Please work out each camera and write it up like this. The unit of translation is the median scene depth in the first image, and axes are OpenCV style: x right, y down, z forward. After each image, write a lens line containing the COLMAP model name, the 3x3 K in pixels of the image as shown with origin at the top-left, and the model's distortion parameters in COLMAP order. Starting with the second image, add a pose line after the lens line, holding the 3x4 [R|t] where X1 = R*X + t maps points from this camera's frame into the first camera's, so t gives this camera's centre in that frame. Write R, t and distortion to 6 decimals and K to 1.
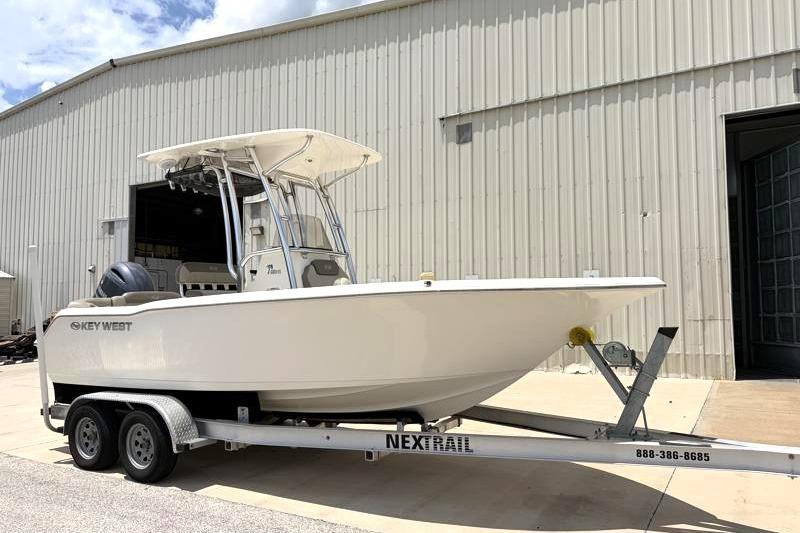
lens RADIAL K [[616.2, 0, 400.0], [0, 616.2, 266.5], [0, 0, 1]] dist [0.017182, -0.004198]
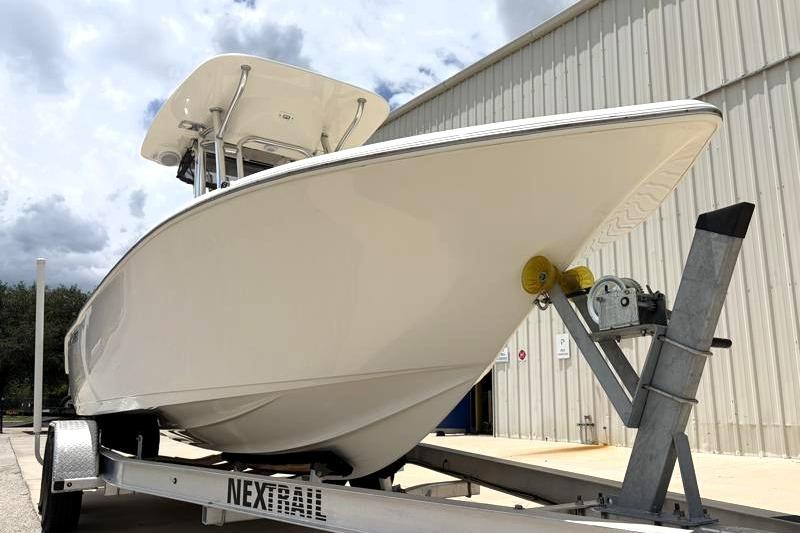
lens RADIAL K [[614.9, 0, 400.0], [0, 614.9, 266.5], [0, 0, 1]] dist [0.035652, -0.003798]
pose [[0.898512, -0.081792, -0.431262, 0.385791], [0.015411, 0.987759, -0.155228, 0.172505], [0.438679, 0.132828, 0.888773, 0.544383]]
